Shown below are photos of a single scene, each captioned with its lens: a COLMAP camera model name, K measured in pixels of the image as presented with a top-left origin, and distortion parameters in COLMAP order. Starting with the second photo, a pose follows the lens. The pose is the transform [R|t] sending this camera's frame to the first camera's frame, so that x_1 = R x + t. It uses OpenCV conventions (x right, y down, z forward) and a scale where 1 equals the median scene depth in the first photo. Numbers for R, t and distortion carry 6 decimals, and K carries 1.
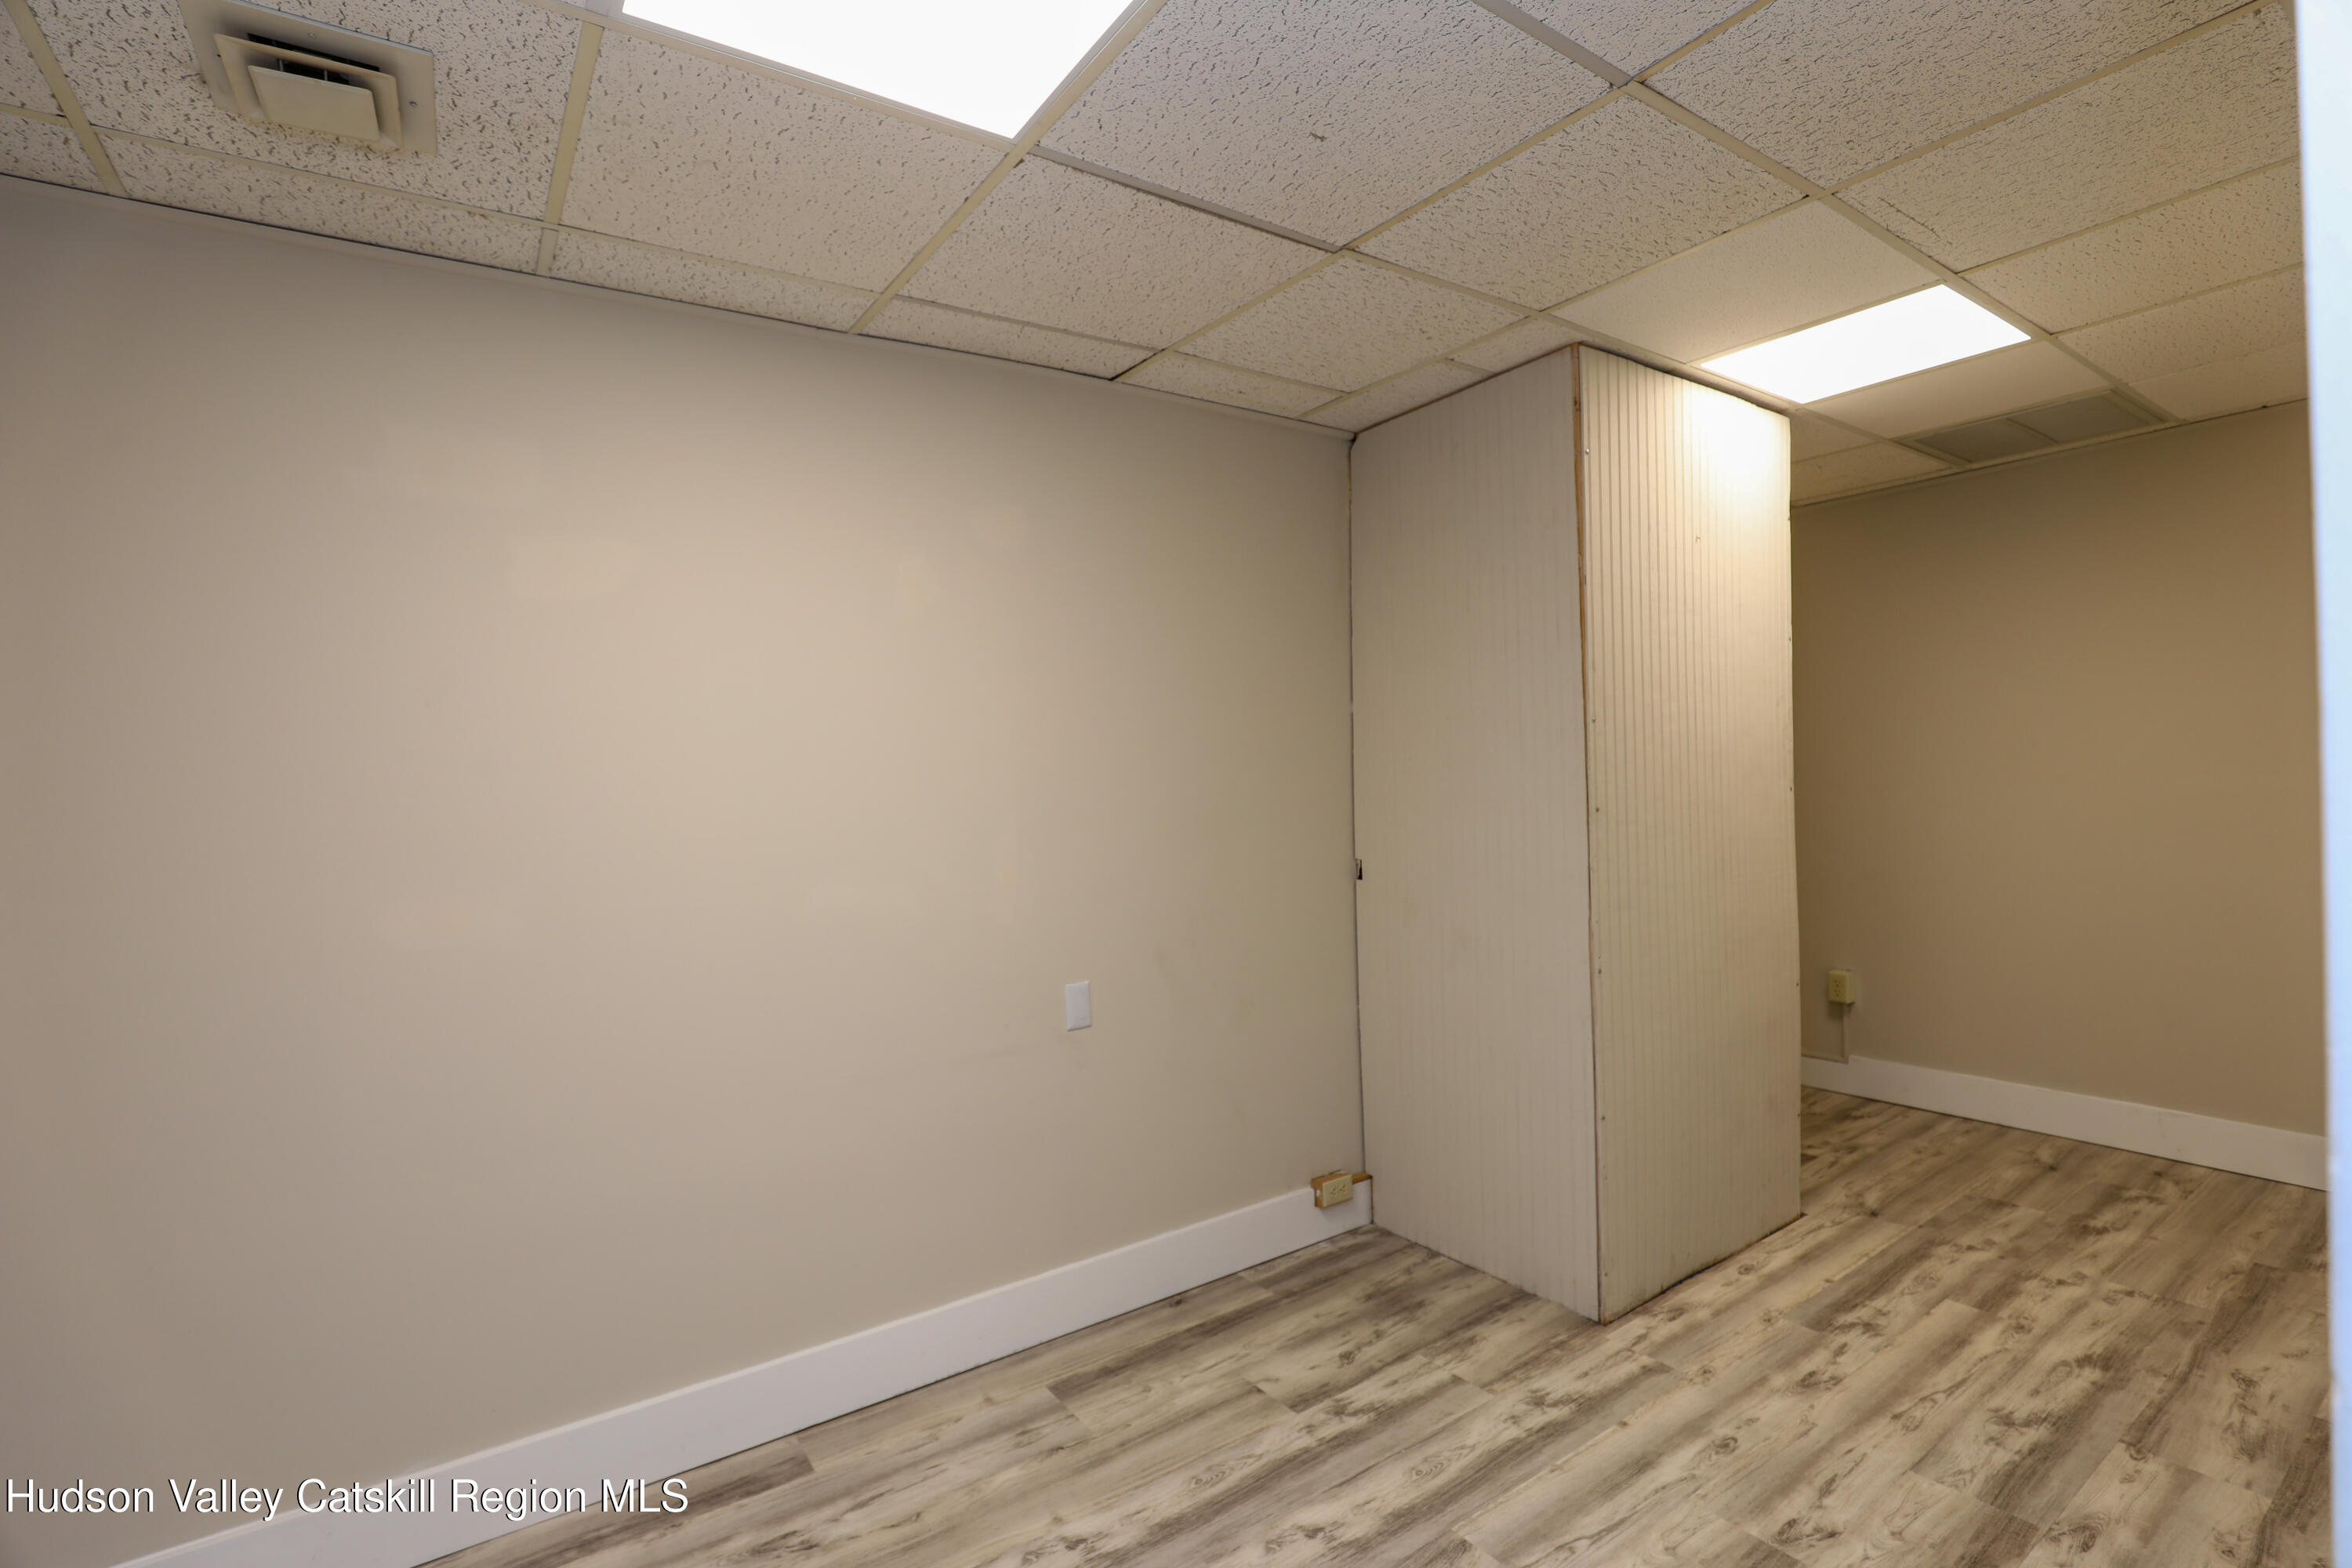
lens RADIAL K [[1076.1, 0, 1170.2], [0, 1076.1, 785.9], [0, 0, 1]] dist [-0.022015, 0.001588]
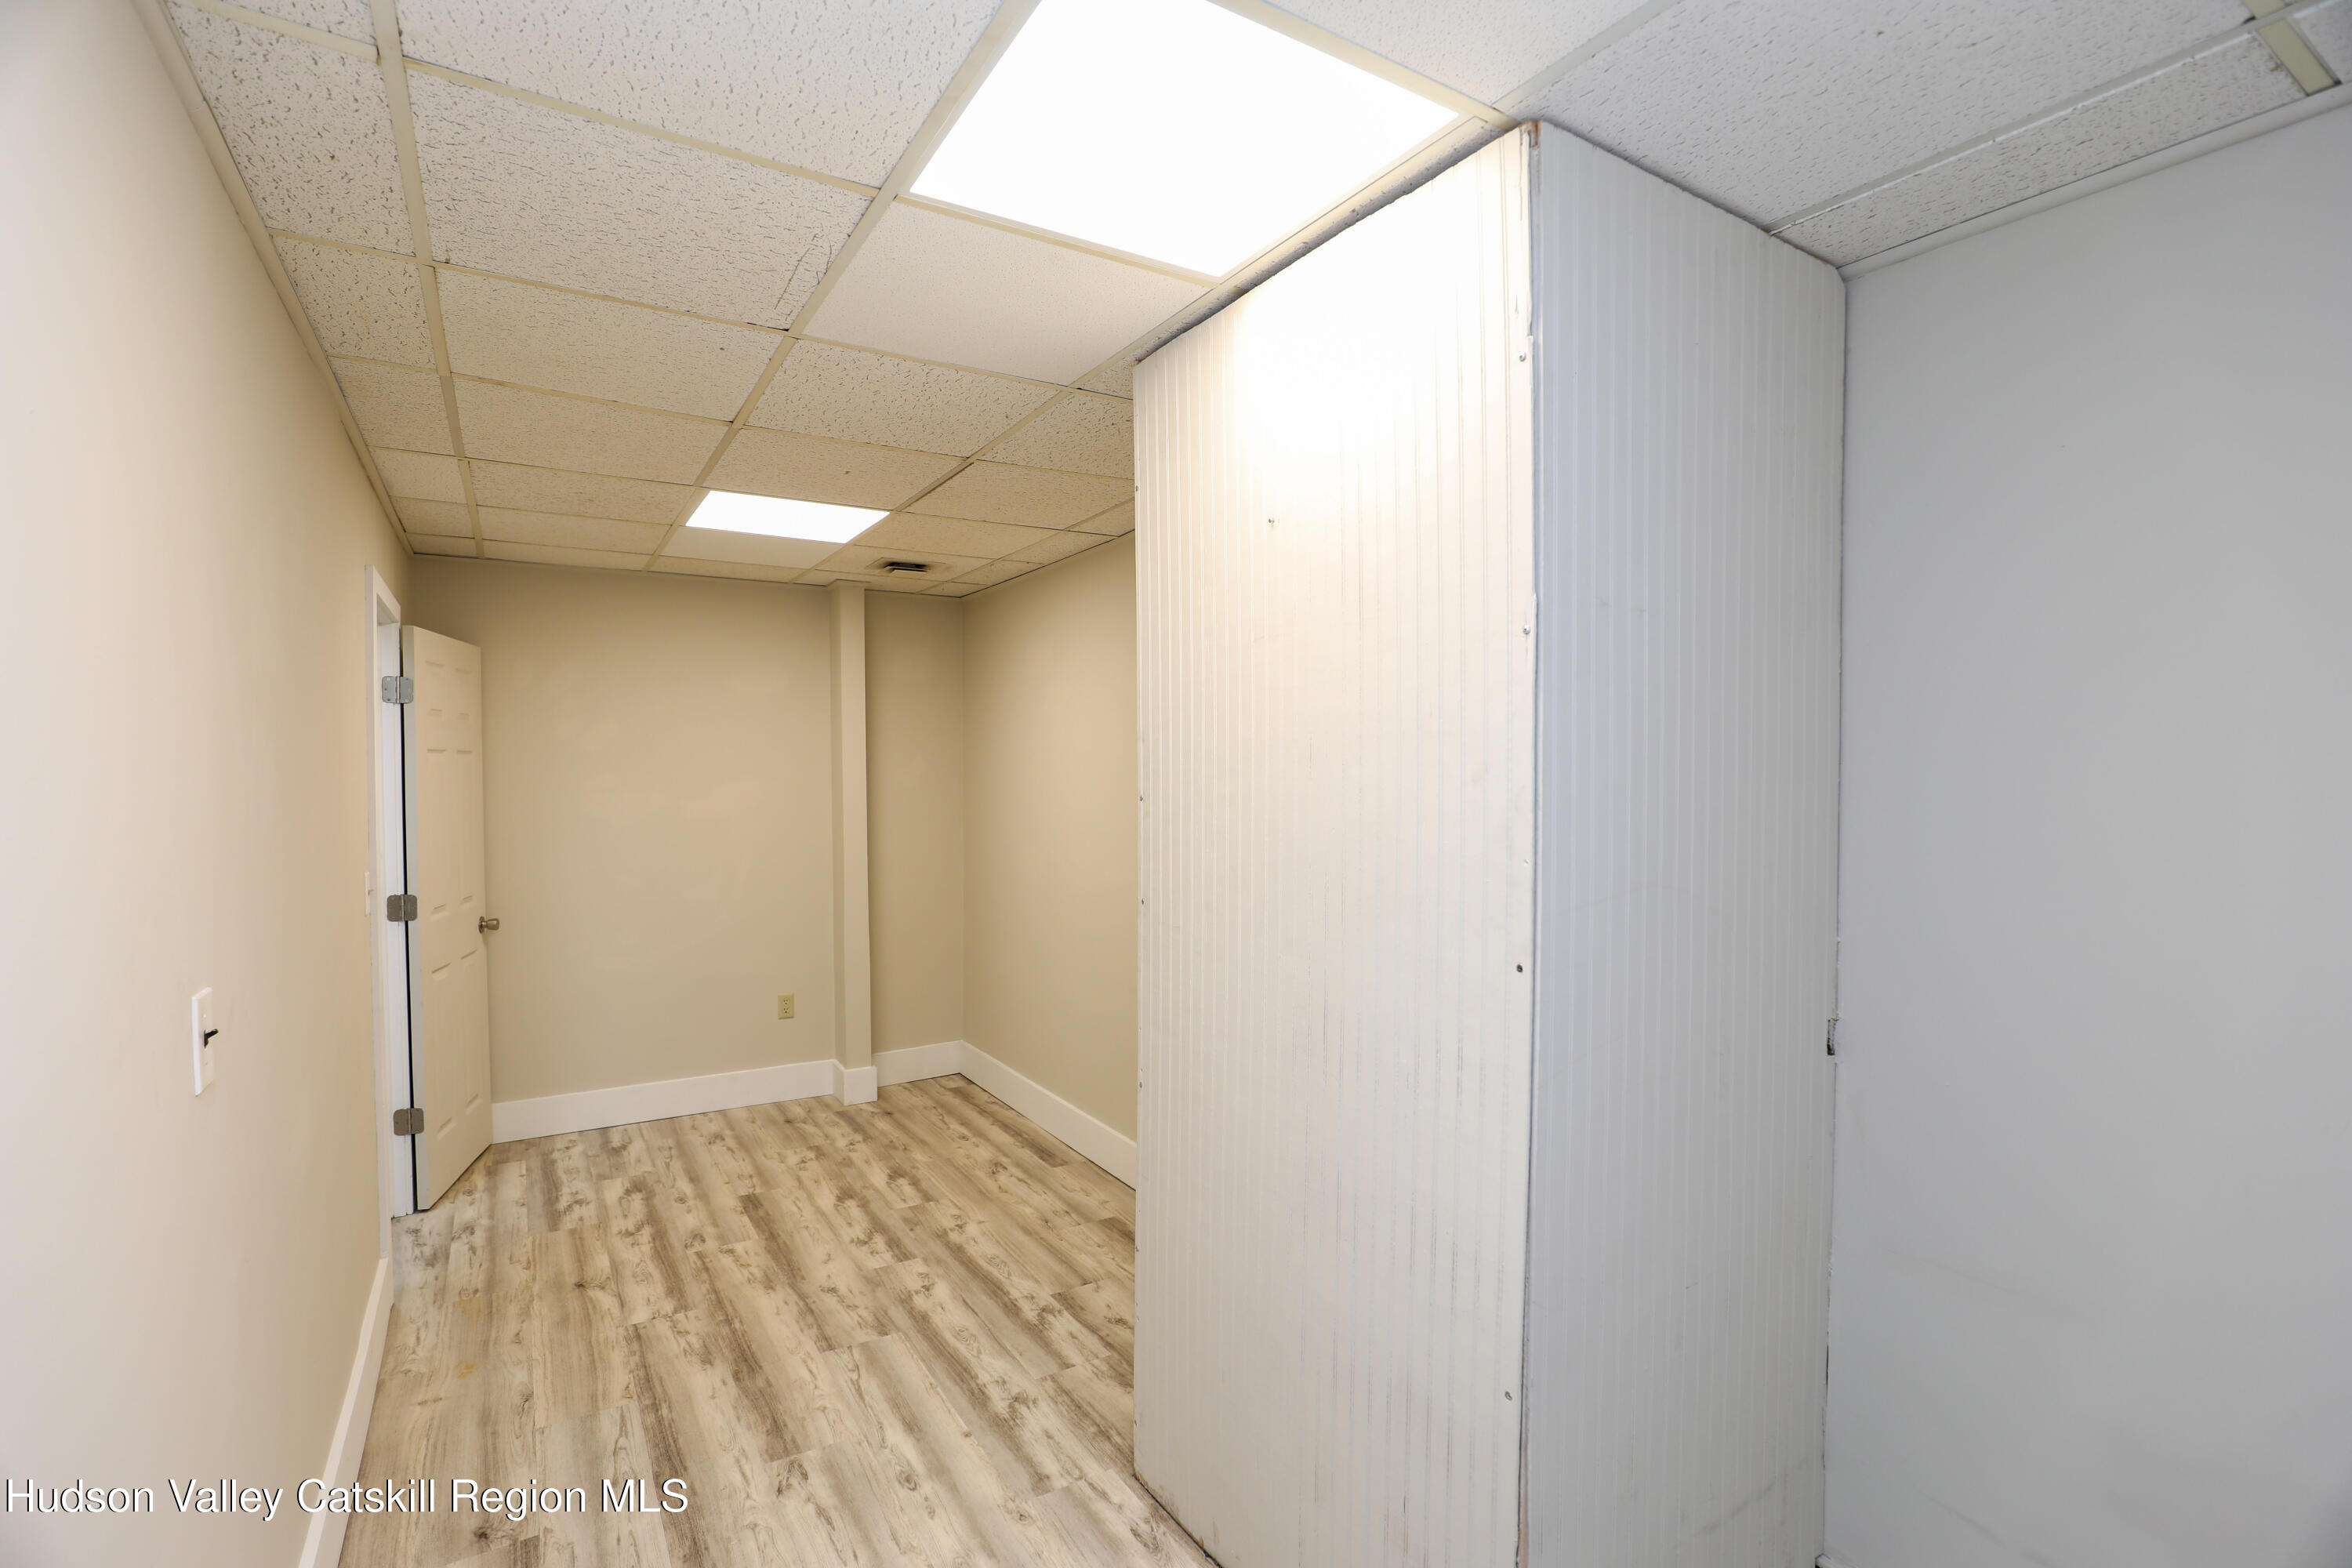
lens RADIAL K [[1076.1, 0, 1173.4], [0, 1076.1, 780.9], [0, 0, 1]] dist [-0.022015, 0.001588]
pose [[-0.056674, 0.046228, -0.997322, 1.551249], [0.001860, 0.998931, 0.046197, -0.143079], [0.998391, 0.000763, -0.056699, 1.322507]]
